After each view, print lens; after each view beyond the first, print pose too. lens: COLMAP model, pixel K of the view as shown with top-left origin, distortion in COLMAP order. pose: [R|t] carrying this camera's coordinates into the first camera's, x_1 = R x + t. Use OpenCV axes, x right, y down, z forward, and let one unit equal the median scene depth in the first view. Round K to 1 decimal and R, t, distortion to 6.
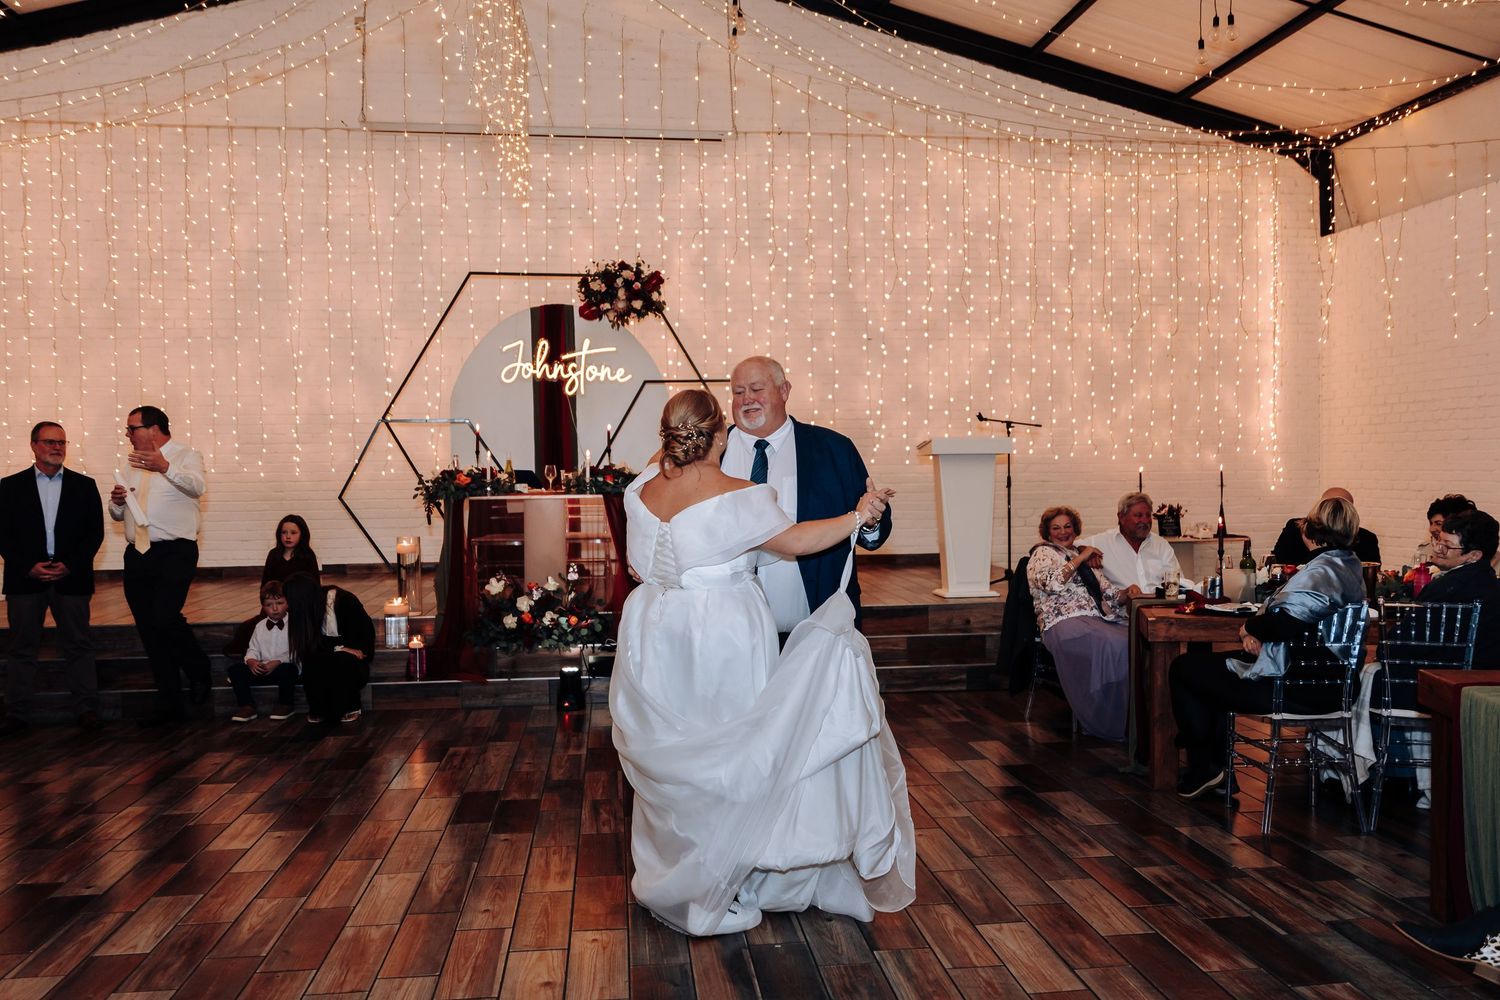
lens RADIAL K [[1226.0, 0, 761.2], [0, 1226.0, 499.9], [0, 0, 1]] dist [-0.012365, -0.001704]
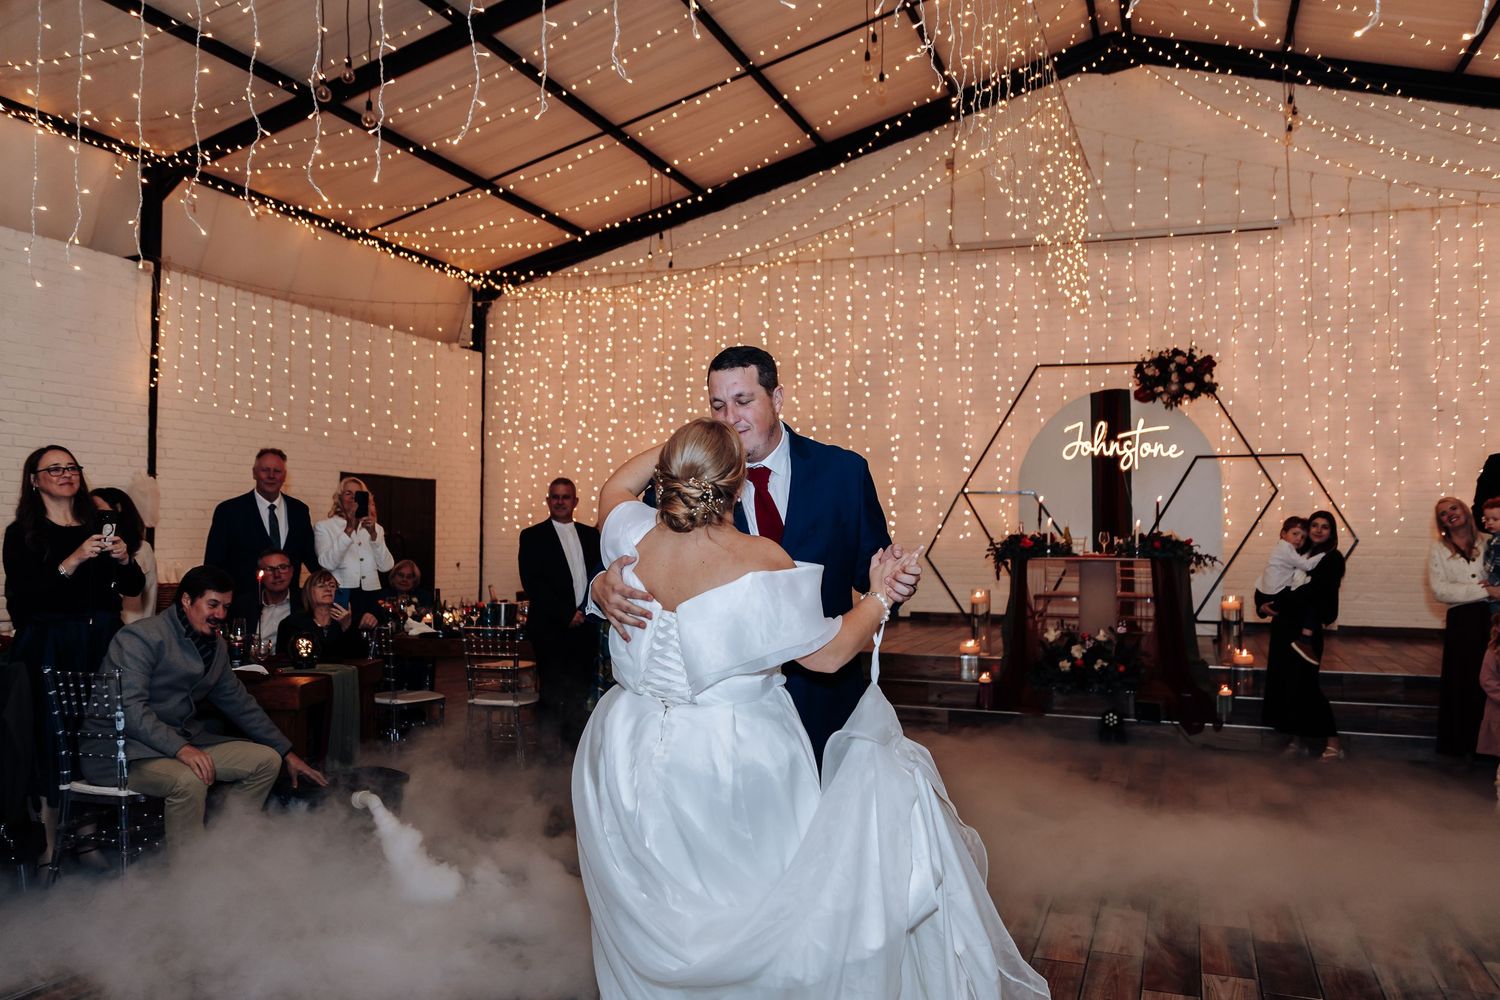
lens RADIAL K [[1162.8, 0, 758.1], [0, 1162.8, 502.3], [0, 0, 1]] dist [0.003807, -0.012494]
pose [[0.890687, 0.004906, -0.454591, 0.028060], [-0.029639, 0.998441, -0.047296, 0.004267], [0.453651, 0.055599, 0.889444, -0.092692]]
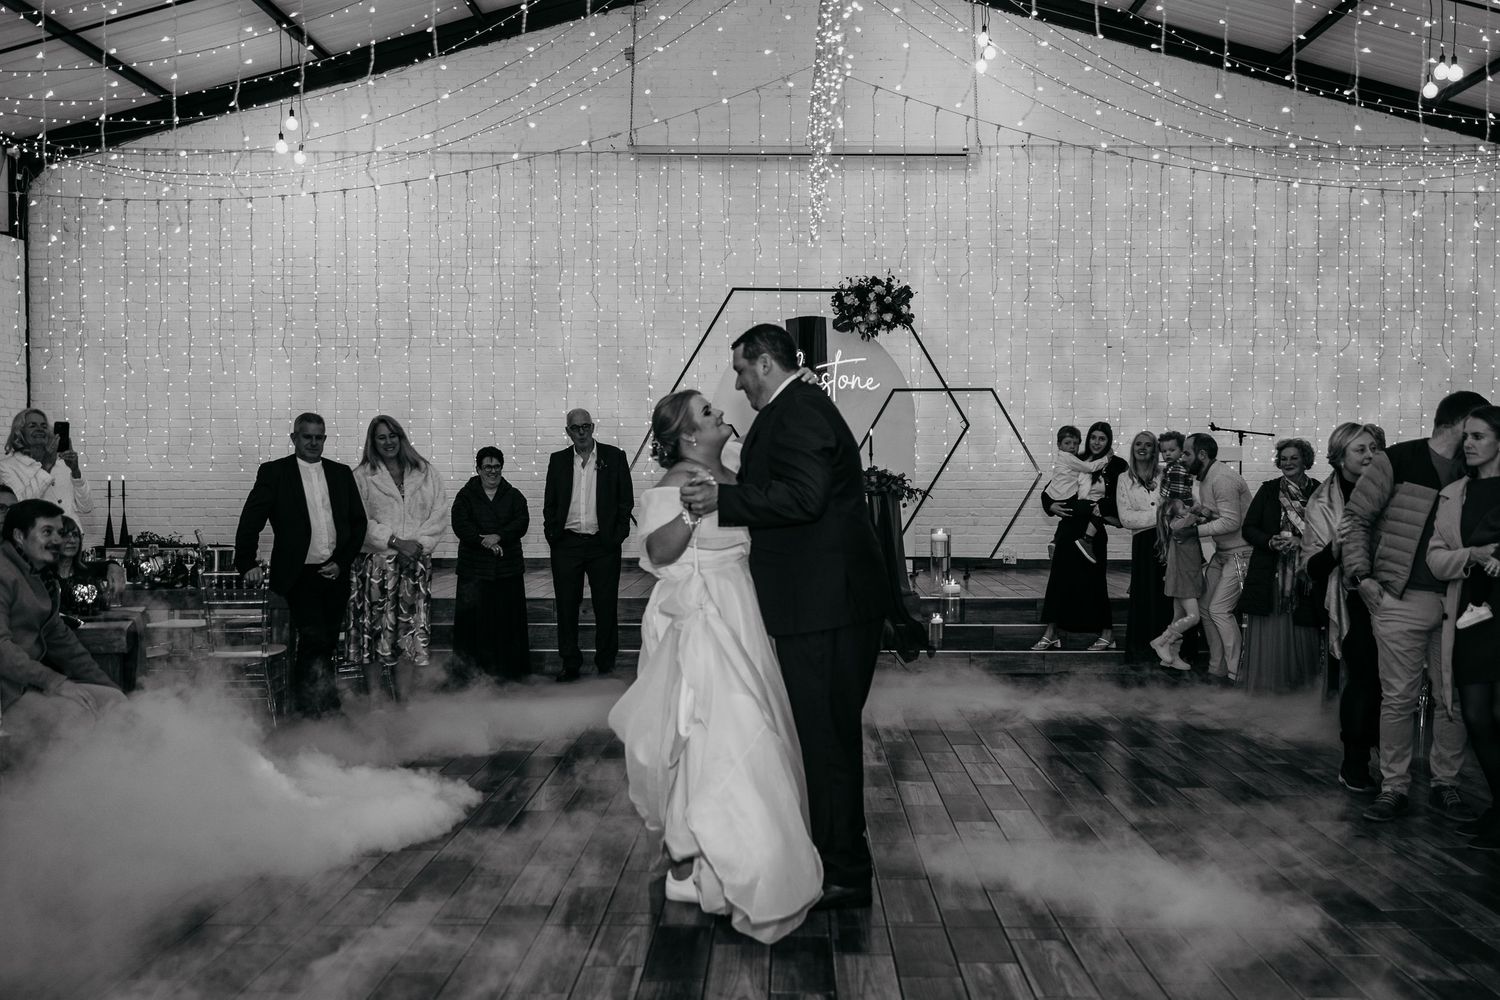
lens RADIAL K [[1578.3, 0, 791.5], [0, 1578.3, 525.5], [0, 0, 1]] dist [-0.004326, 0.000000]
pose [[0.993641, 0.013347, -0.111798, -0.028426], [-0.013097, 0.999910, 0.002974, 0.017758], [0.111827, -0.001491, 0.993727, -0.366716]]
